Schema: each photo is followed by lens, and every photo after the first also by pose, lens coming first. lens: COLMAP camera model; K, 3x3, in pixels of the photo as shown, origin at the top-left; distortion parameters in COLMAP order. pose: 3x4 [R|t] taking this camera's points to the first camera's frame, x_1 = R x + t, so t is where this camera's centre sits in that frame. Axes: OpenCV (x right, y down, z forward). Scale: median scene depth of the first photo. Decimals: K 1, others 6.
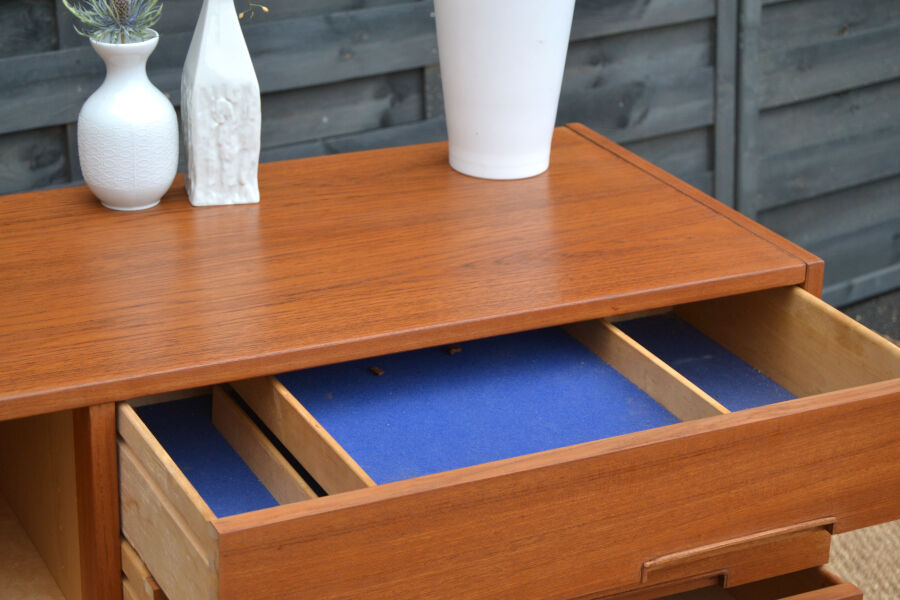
lens RADIAL K [[2076.8, 0, 449.4], [0, 2076.8, 298.0], [0, 0, 1]] dist [0.010508, 0.000000]
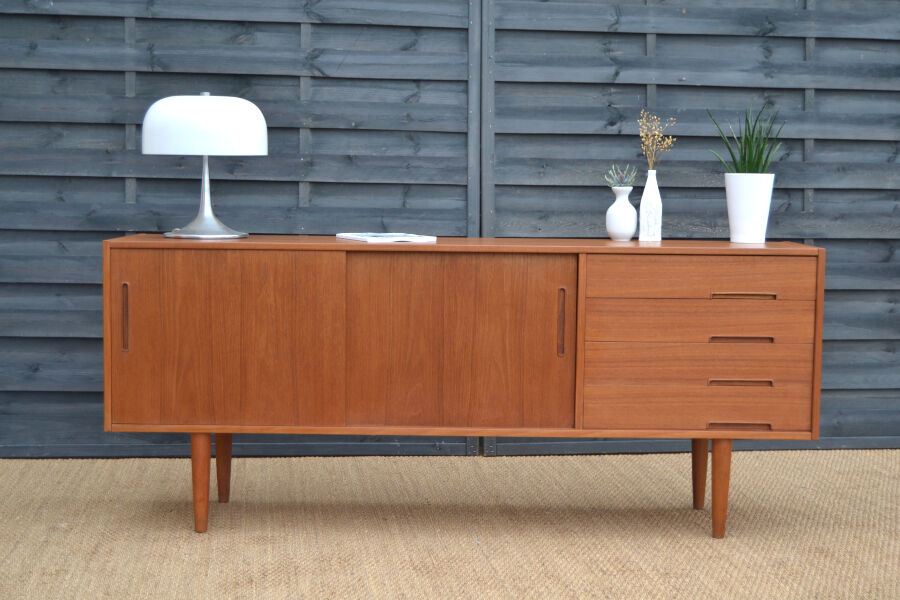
lens RADIAL K [[1441.5, 0, 456.0], [0, 1441.5, 293.1], [0, 0, 1]] dist [-0.017980, 0.000000]
pose [[0.897246, 0.023008, -0.440931, 0.601183], [-0.156248, 0.950567, -0.268346, 0.668708], [0.412961, 0.309666, 0.856487, -0.982747]]
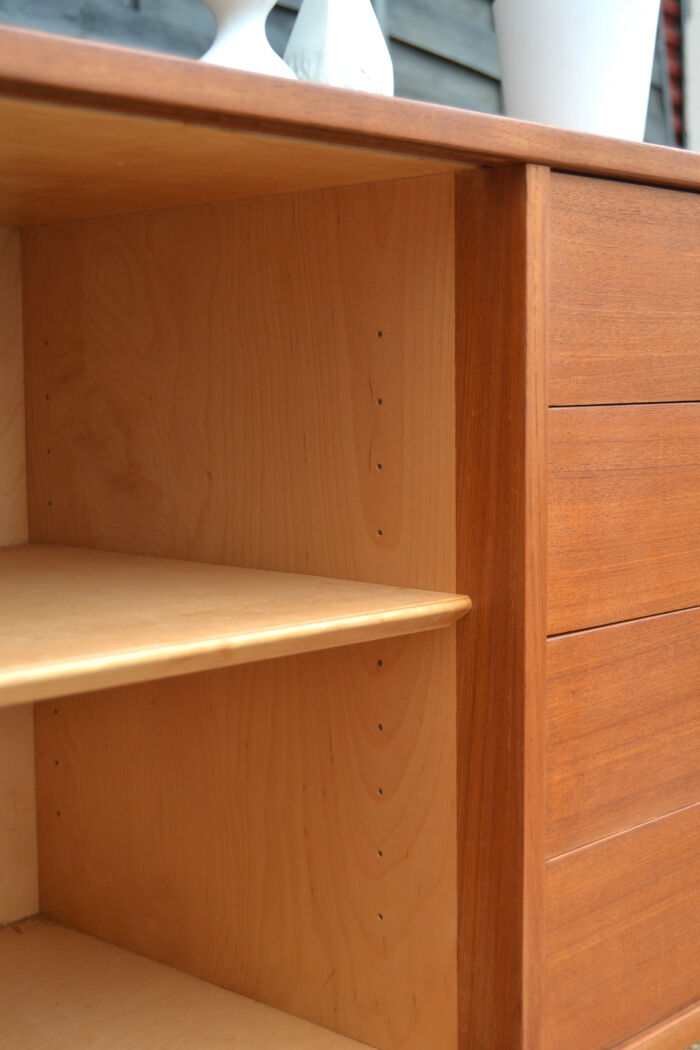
lens RADIAL K [[1567.8, 0, 349.3], [0, 1567.8, 529.0], [0, 0, 1]] dist [-0.039911, 0.000000]
pose [[0.935073, -0.063913, 0.348646, -0.330398], [0.159286, 0.954466, -0.252235, 0.225853], [-0.316649, 0.291392, 0.902676, 0.494543]]
